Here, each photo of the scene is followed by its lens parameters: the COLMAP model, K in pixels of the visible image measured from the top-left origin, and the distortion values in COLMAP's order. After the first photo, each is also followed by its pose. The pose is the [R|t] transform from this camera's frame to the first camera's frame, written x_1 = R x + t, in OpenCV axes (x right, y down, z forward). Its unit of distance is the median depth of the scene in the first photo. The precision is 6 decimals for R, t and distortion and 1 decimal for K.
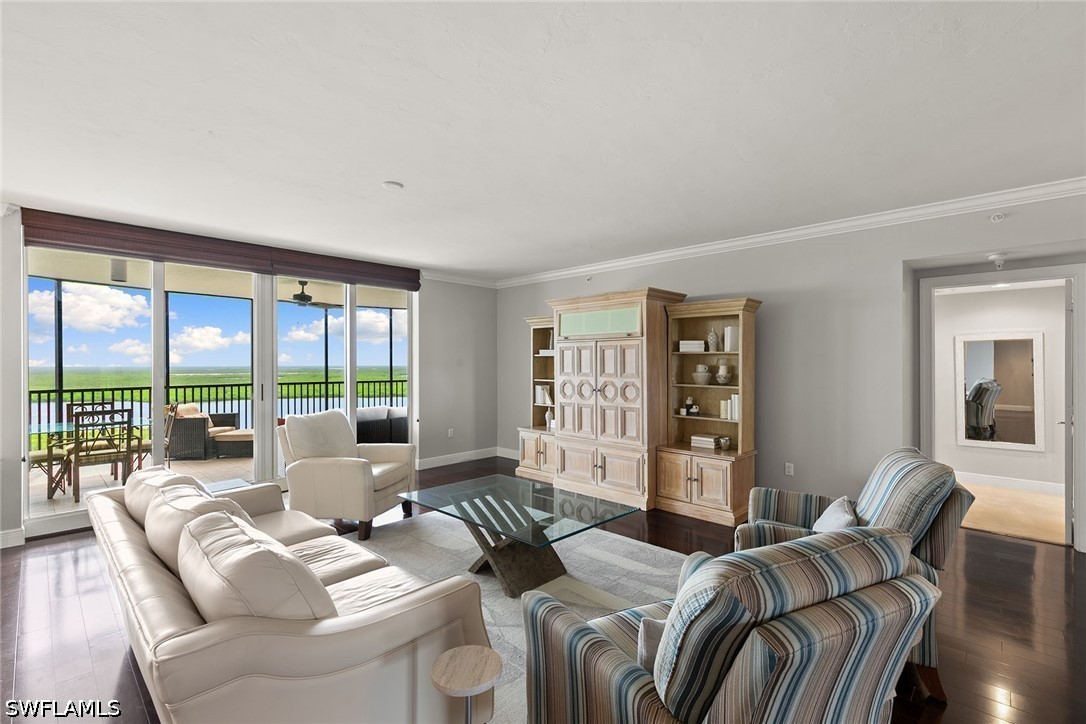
lens RADIAL K [[488.0, 0, 544.2], [0, 488.0, 363.4], [0, 0, 1]] dist [0.008358, -0.000479]
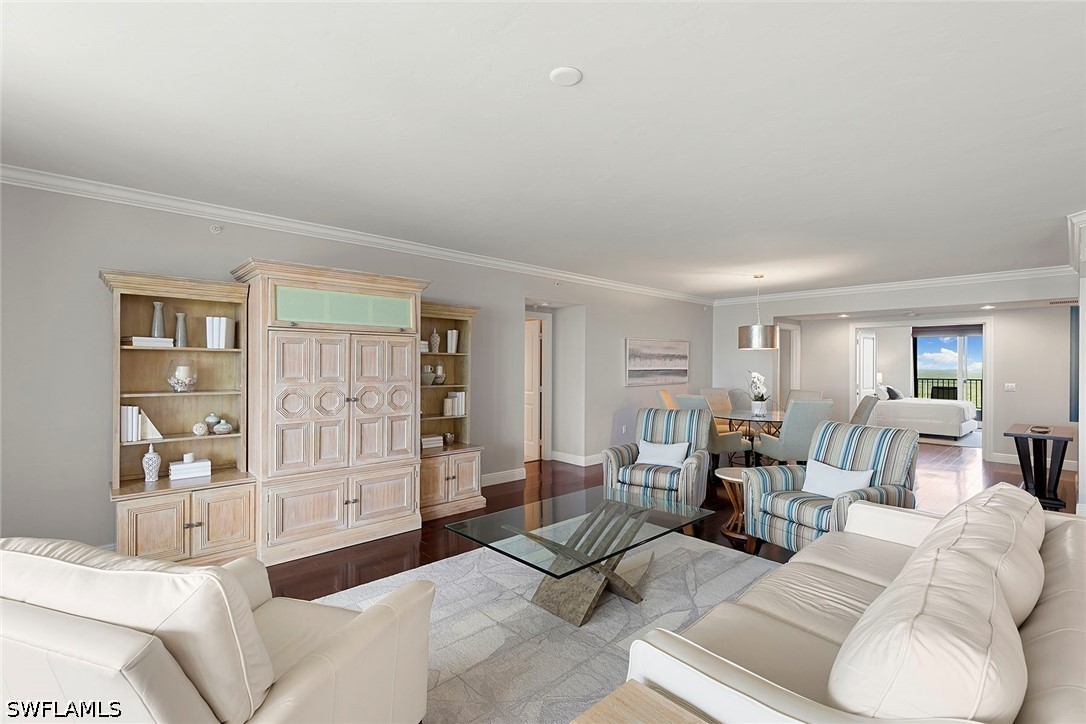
lens RADIAL K [[488.0, 0, 544.2], [0, 488.0, 363.4], [0, 0, 1]] dist [0.008358, -0.000479]
pose [[0.056983, 0.000901, 0.998375, -0.631648], [-0.003648, 0.999993, -0.000695, -0.001369], [-0.998368, -0.003603, 0.056986, 0.674434]]
